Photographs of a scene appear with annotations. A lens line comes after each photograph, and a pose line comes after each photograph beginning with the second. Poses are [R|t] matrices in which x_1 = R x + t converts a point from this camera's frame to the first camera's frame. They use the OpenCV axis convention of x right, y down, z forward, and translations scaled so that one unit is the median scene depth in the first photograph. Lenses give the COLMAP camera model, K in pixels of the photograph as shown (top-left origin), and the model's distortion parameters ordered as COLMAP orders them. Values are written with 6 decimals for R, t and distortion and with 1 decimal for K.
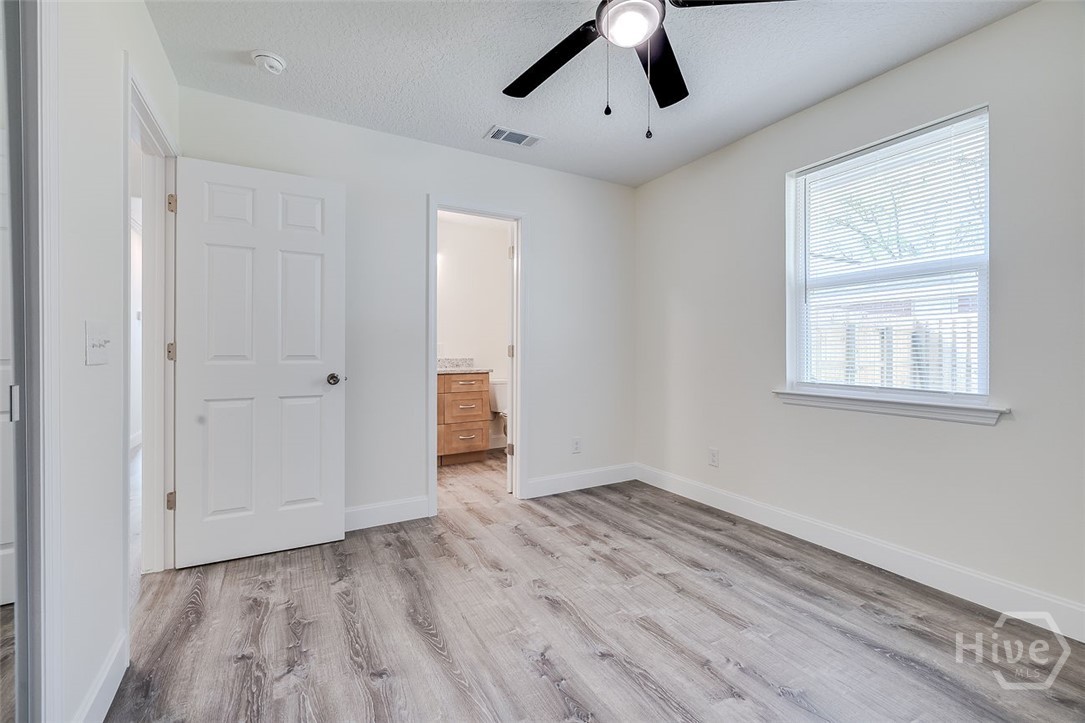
lens RADIAL K [[456.5, 0, 541.0], [0, 456.5, 351.2], [0, 0, 1]] dist [-0.001788, 0.000291]
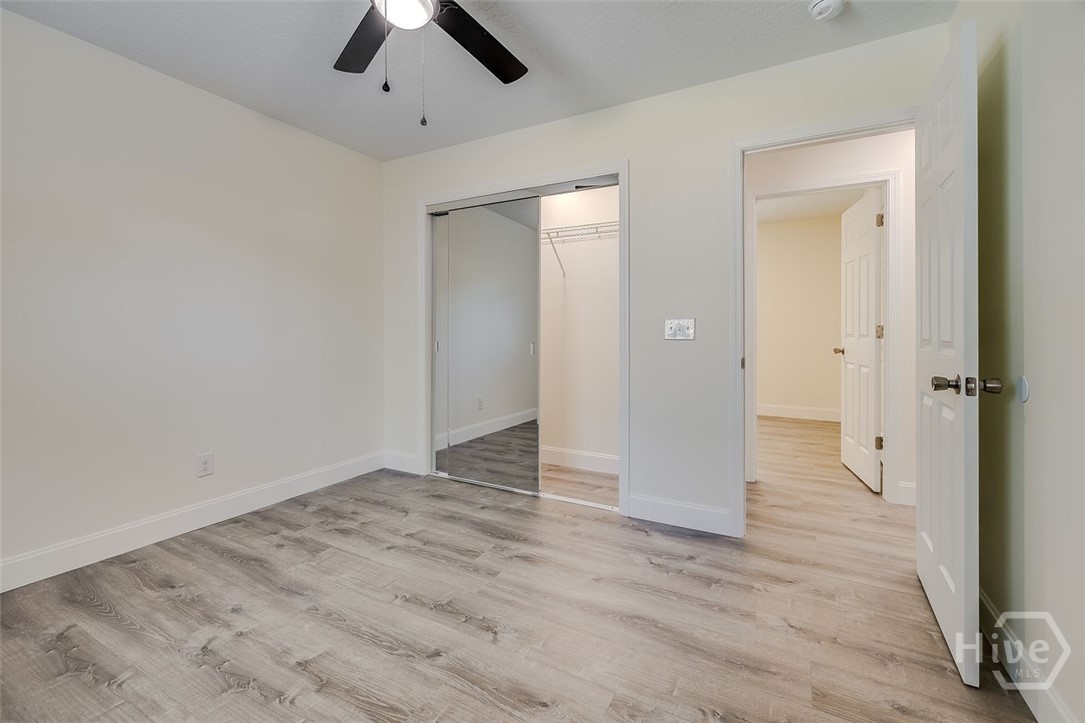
lens RADIAL K [[456.5, 0, 540.6], [0, 456.5, 332.8], [0, 0, 1]] dist [-0.001788, 0.000291]
pose [[-0.848932, 0.003886, -0.528488, 0.311306], [0.000946, 0.999983, 0.005833, -0.008682], [0.528501, 0.004452, -0.848921, 1.315580]]
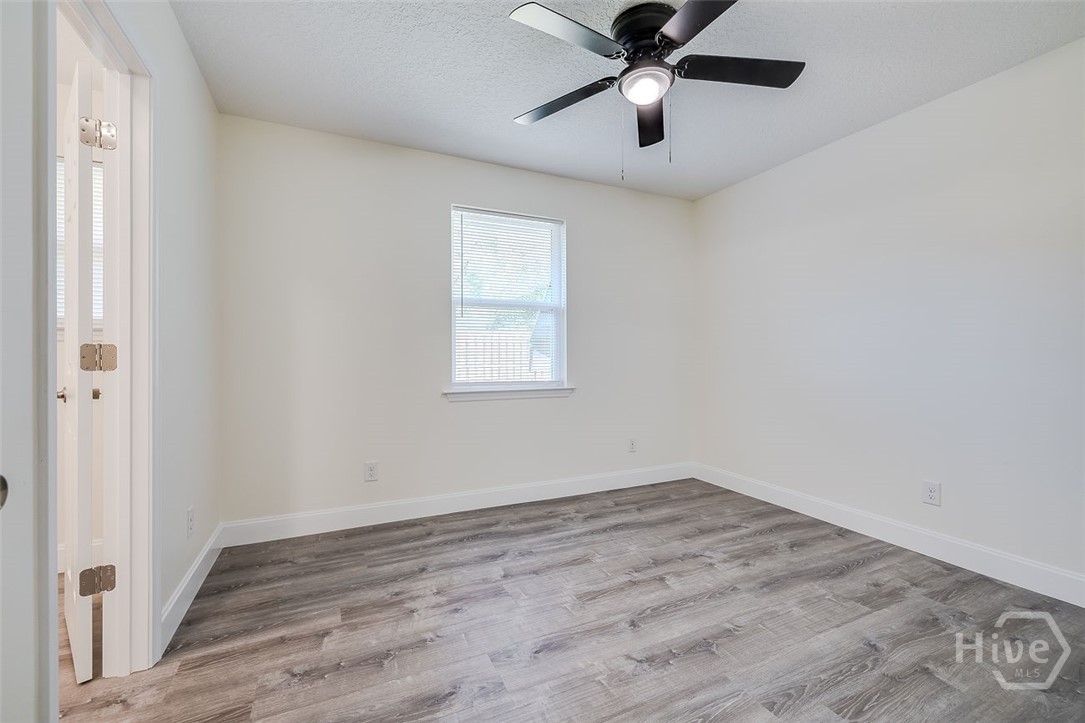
lens RADIAL K [[456.5, 0, 538.2], [0, 456.5, 362.1], [0, 0, 1]] dist [-0.001788, 0.000291]
pose [[0.072280, -0.011453, 0.997319, -0.683860], [0.001393, 0.999934, 0.011382, 0.001035], [-0.997383, 0.000566, 0.072291, 0.788392]]
